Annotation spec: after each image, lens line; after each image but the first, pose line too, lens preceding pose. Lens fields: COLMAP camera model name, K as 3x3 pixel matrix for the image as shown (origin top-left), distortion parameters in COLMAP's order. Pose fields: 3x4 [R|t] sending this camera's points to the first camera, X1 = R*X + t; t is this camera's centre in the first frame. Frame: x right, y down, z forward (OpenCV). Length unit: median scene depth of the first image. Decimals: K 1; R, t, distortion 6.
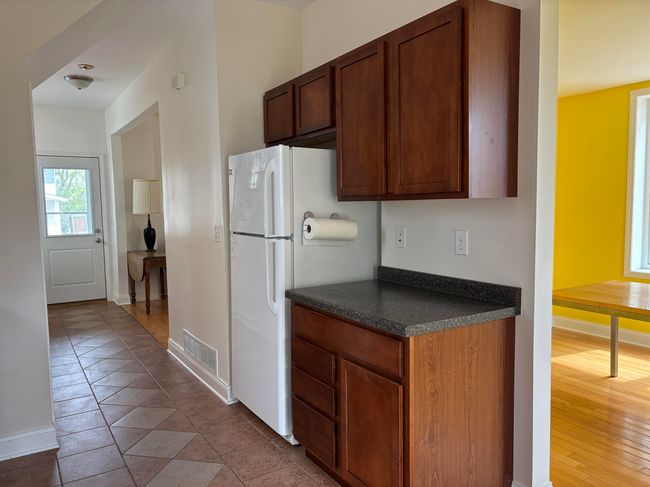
lens RADIAL K [[489.9, 0, 327.6], [0, 489.9, 241.8], [0, 0, 1]] dist [0.062757, -0.056965]
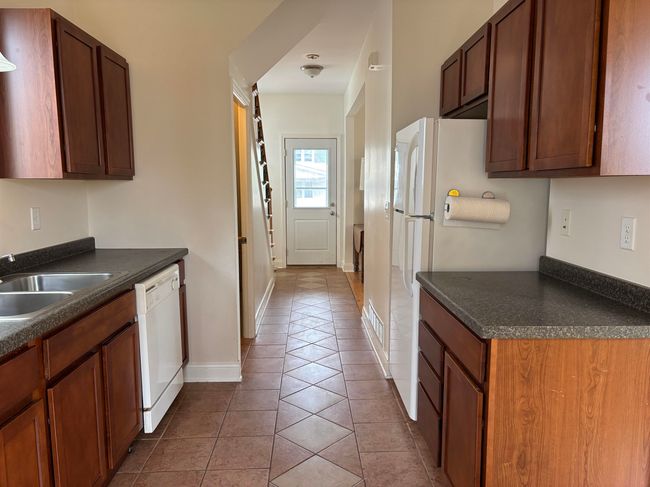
lens RADIAL K [[489.9, 0, 327.6], [0, 489.9, 241.8], [0, 0, 1]] dist [0.062757, -0.056965]
pose [[0.862822, 0.075492, -0.499839, 0.229556], [-0.053282, 0.996860, 0.058582, -0.005732], [0.502692, -0.023914, 0.864135, 0.085827]]
